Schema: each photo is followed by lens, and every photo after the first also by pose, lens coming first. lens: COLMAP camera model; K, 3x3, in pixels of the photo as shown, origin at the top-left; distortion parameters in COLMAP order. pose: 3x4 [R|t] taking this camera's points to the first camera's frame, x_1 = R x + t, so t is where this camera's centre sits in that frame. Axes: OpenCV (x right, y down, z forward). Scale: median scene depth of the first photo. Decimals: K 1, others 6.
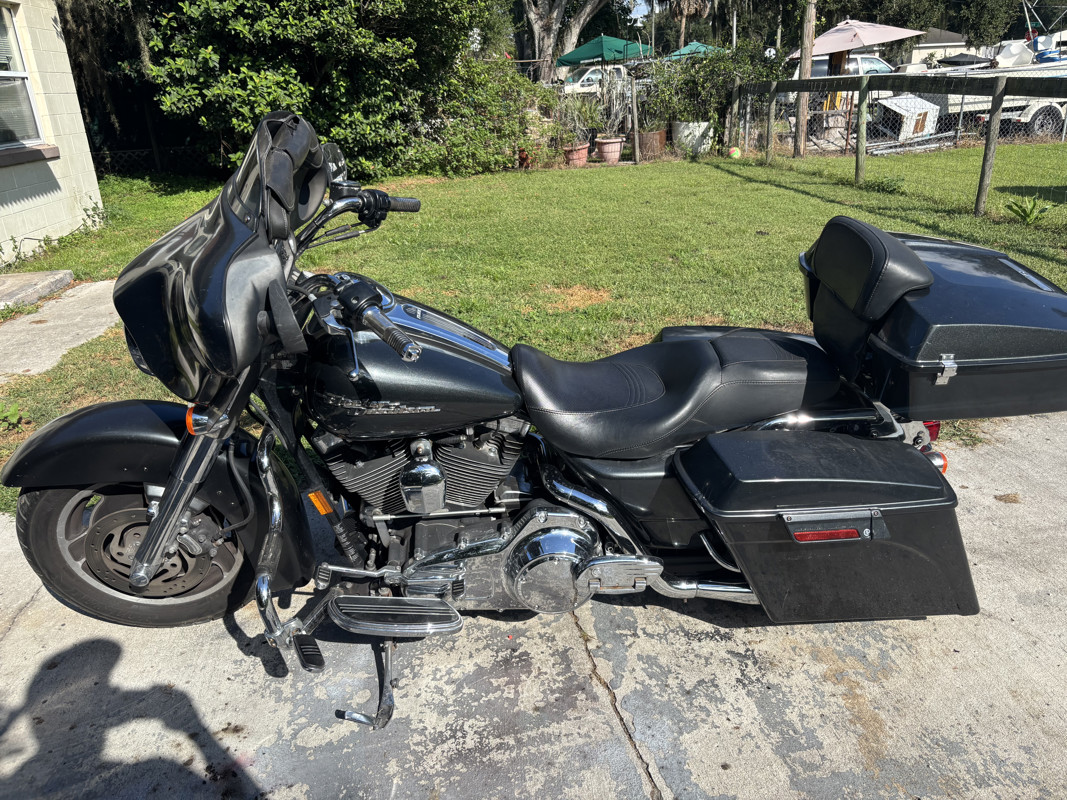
lens RADIAL K [[806.1, 0, 533.5], [0, 806.1, 400.0], [0, 0, 1]] dist [-0.000702, 0.001897]
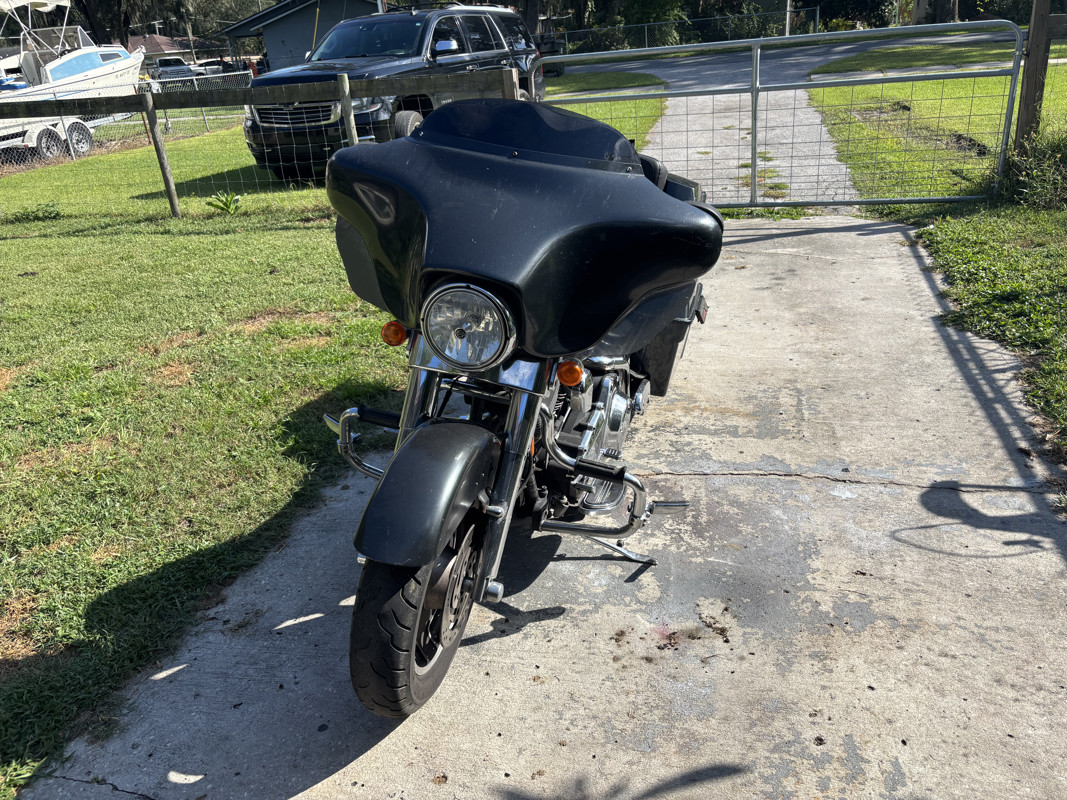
lens RADIAL K [[806.1, 0, 533.5], [0, 806.1, 400.0], [0, 0, 1]] dist [-0.000702, 0.001897]
pose [[0.361079, -0.358200, 0.860996, -1.066132], [0.388680, 0.897073, 0.210207, -0.144550], [-0.847673, 0.258751, 0.463140, 0.417666]]
